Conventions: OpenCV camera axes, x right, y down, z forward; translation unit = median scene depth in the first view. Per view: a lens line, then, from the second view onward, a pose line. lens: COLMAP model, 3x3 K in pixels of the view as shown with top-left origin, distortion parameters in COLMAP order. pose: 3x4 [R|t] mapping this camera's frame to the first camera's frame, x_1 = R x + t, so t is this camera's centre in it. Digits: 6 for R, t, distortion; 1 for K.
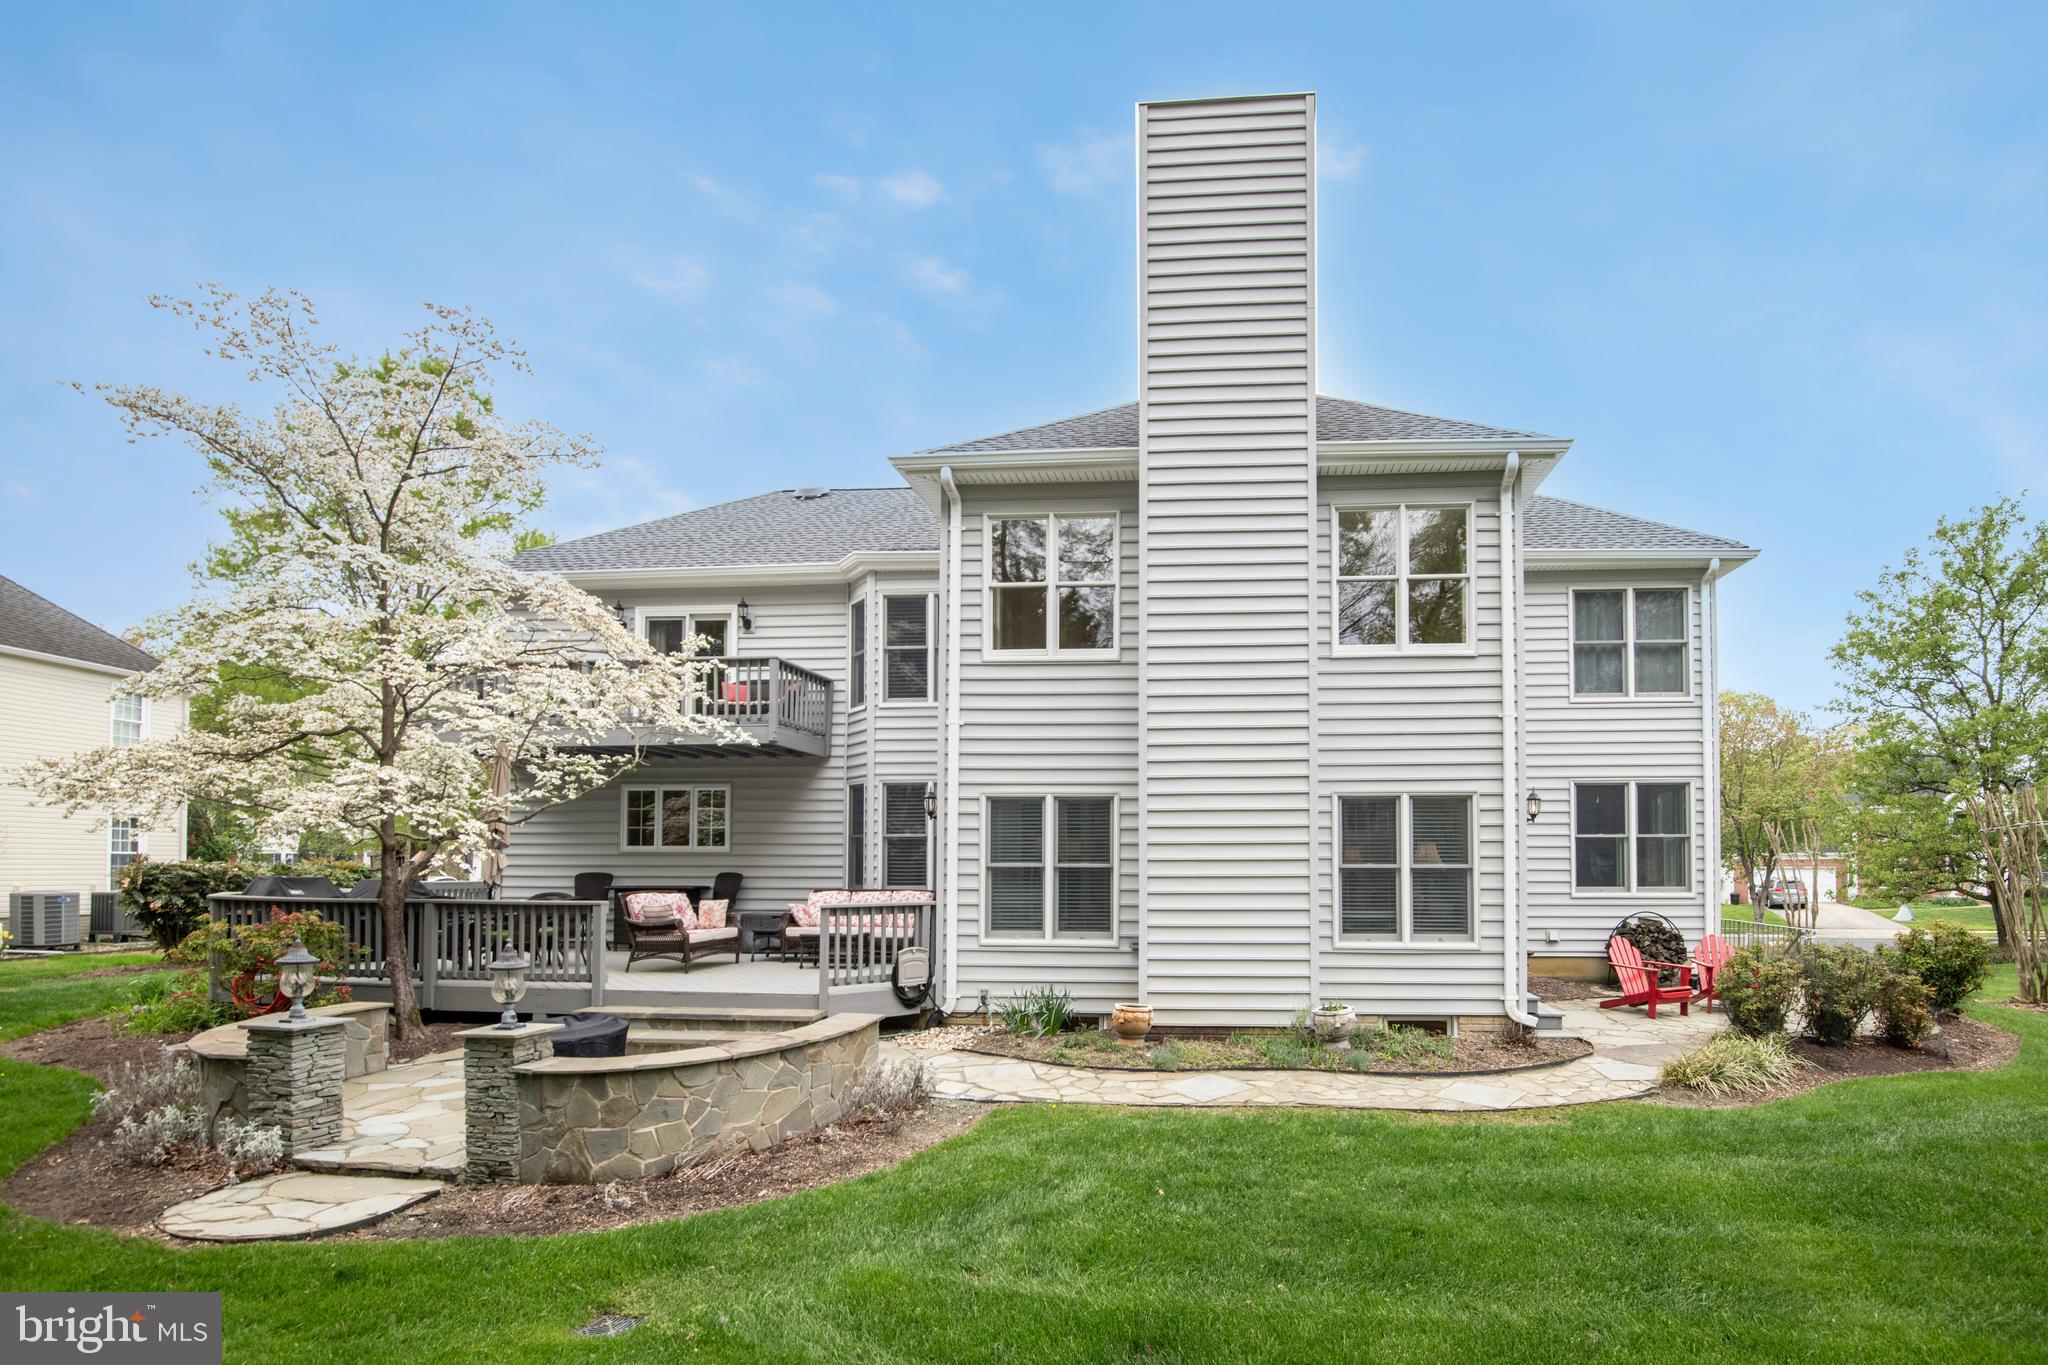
lens RADIAL K [[960.4, 0, 1169.8], [0, 960.4, 835.9], [0, 0, 1]] dist [-0.015708, -0.000782]
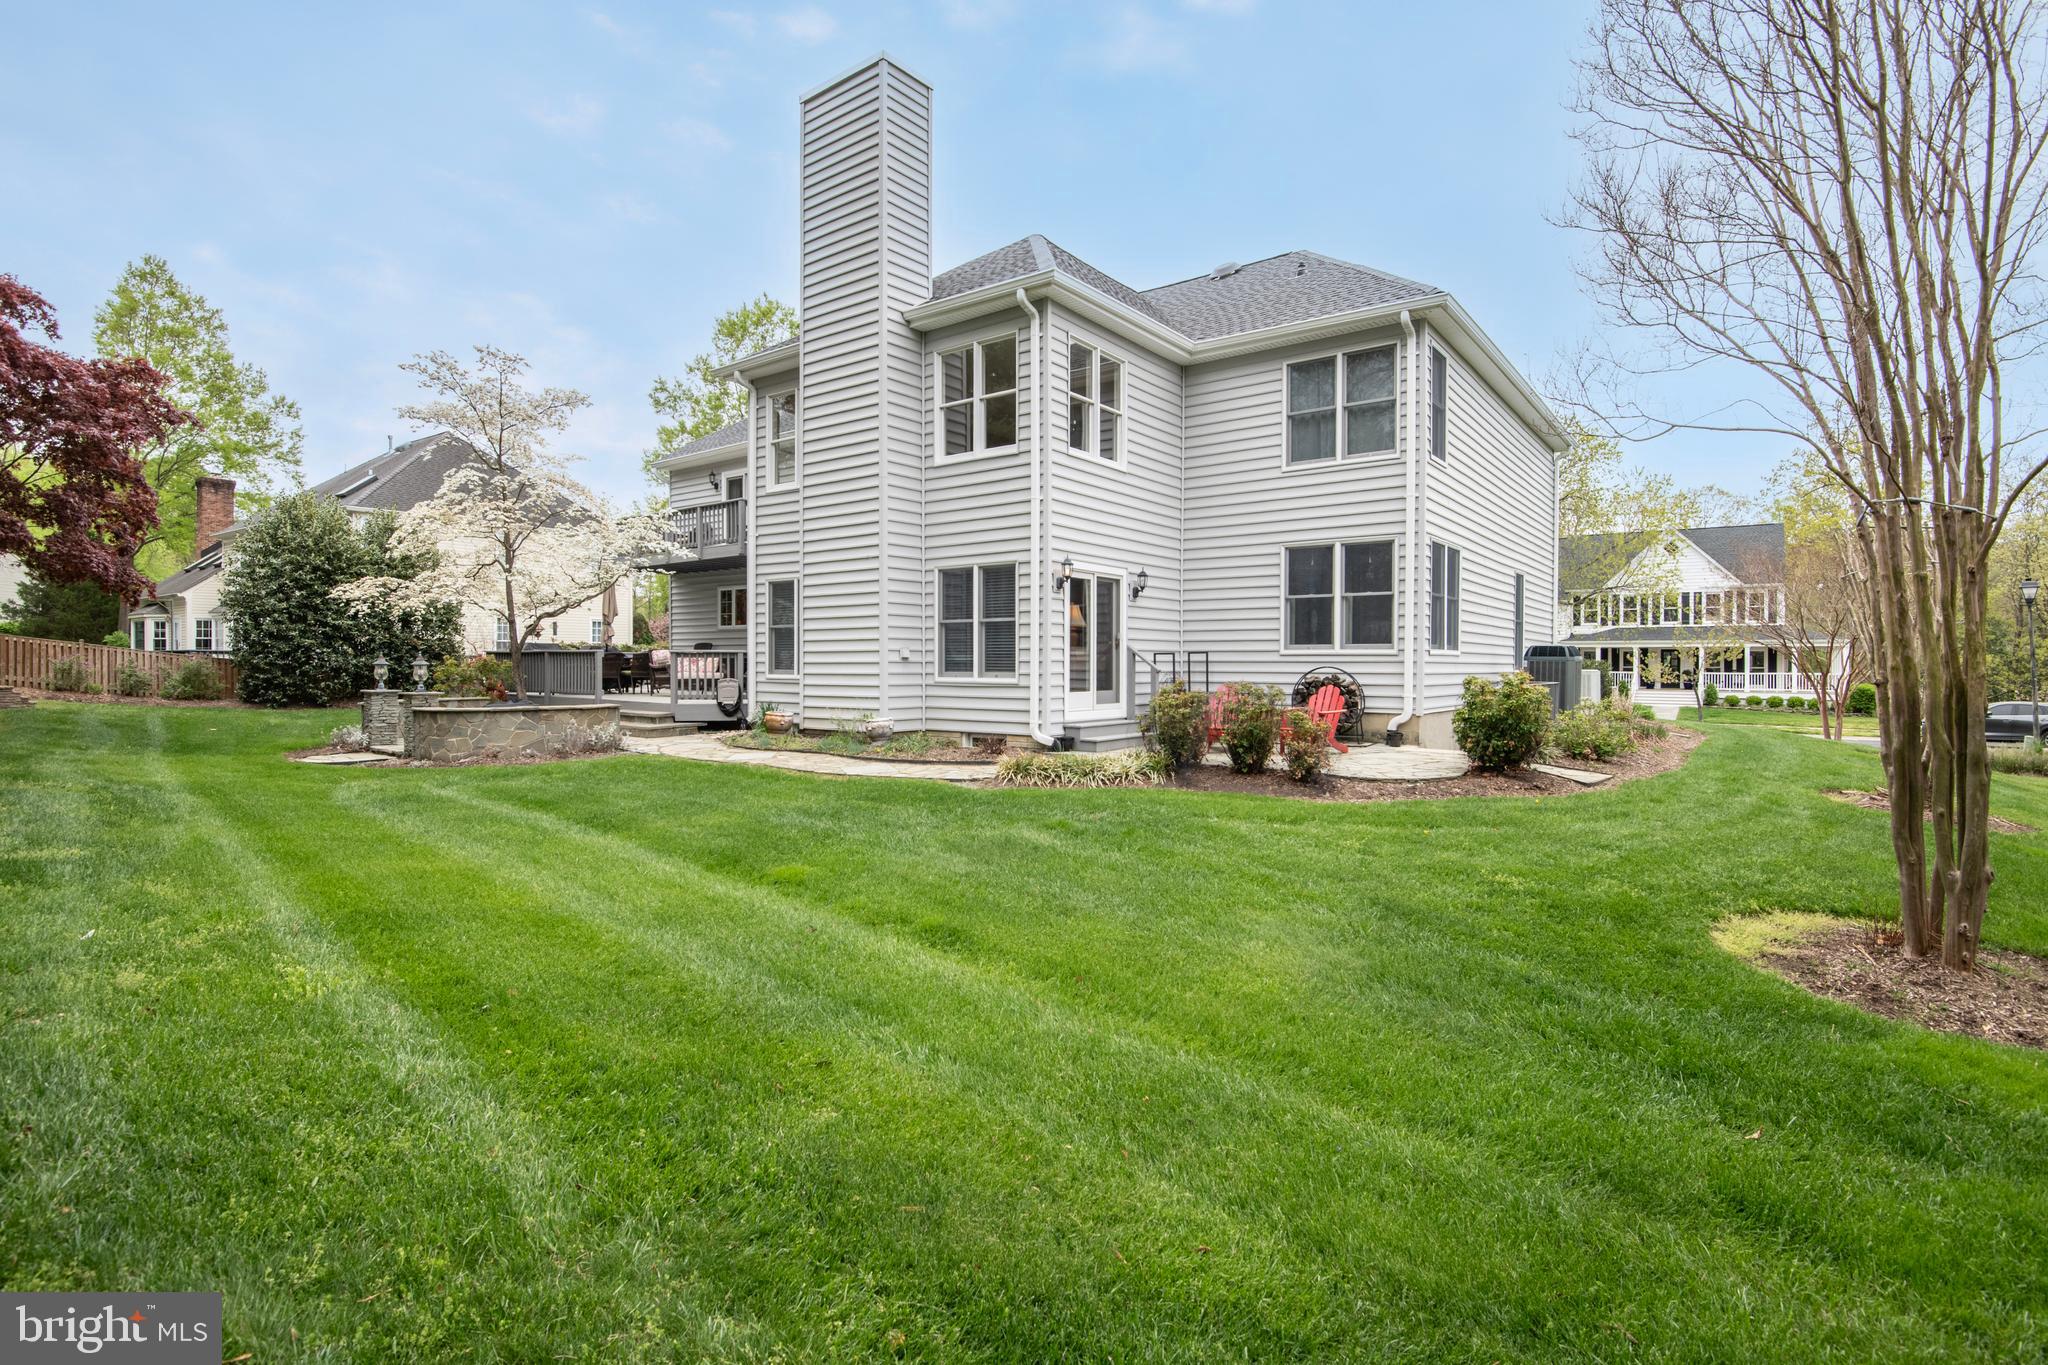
lens RADIAL K [[960.4, 0, 1032.9], [0, 960.4, 666.8], [0, 0, 1]] dist [-0.015708, -0.000782]
pose [[0.844332, 0.003690, -0.535807, 0.759587], [0.012645, 0.999561, 0.026809, 0.044893], [0.535670, -0.029411, 0.843915, -0.051712]]
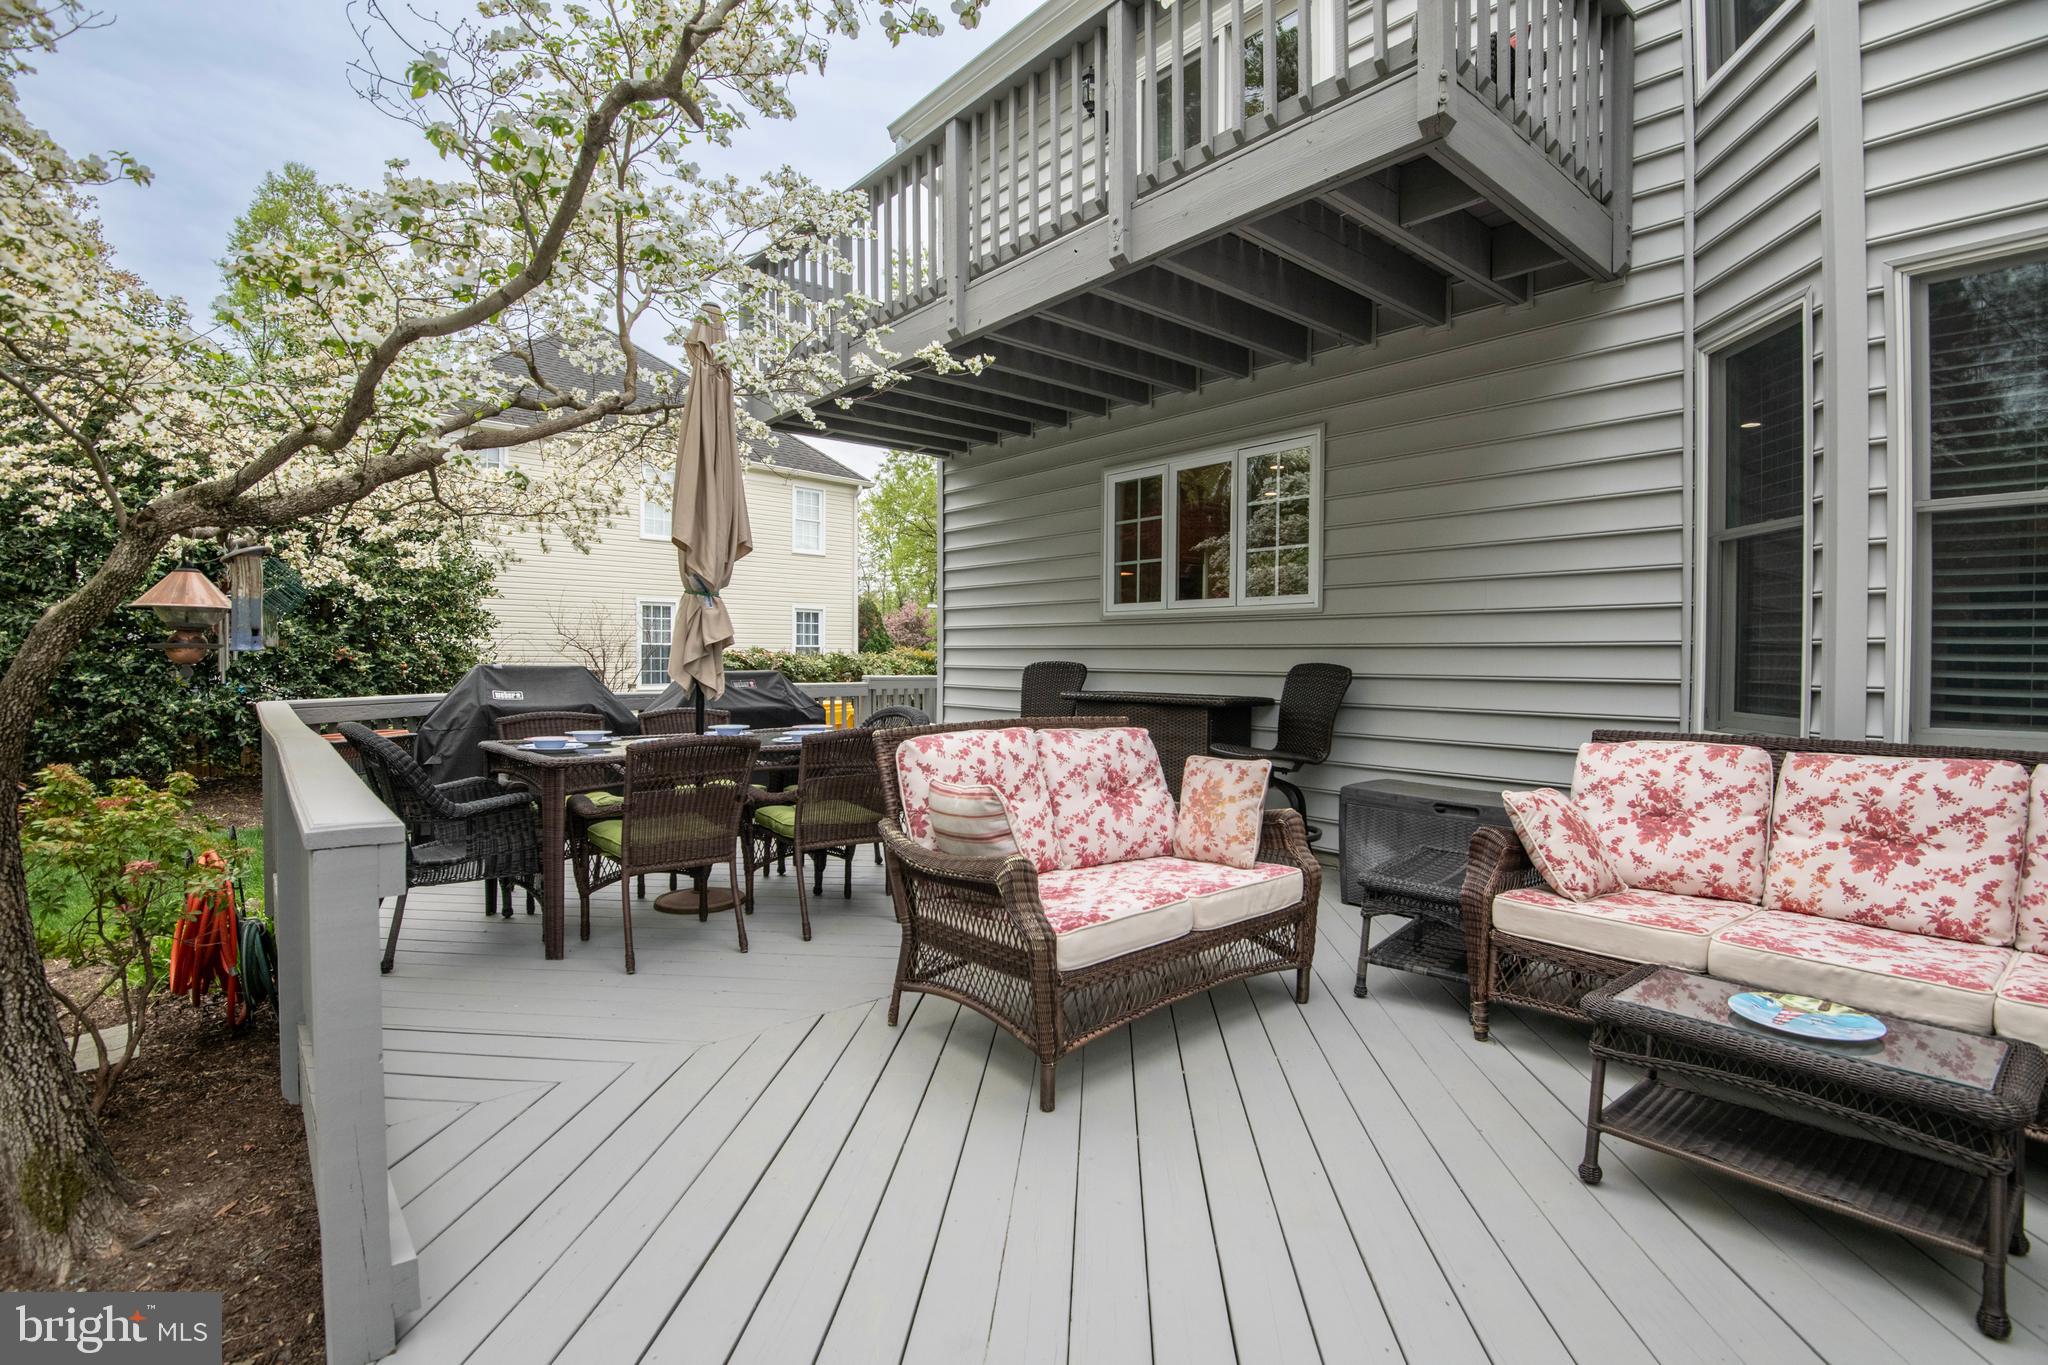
lens RADIAL K [[960.4, 0, 1029.7], [0, 960.4, 669.8], [0, 0, 1]] dist [-0.015708, -0.000782]
pose [[0.701368, 0.009908, -0.712730, -0.292668], [0.014238, 0.999509, 0.027905, 0.030554], [0.712657, -0.029719, 0.700883, 0.705115]]
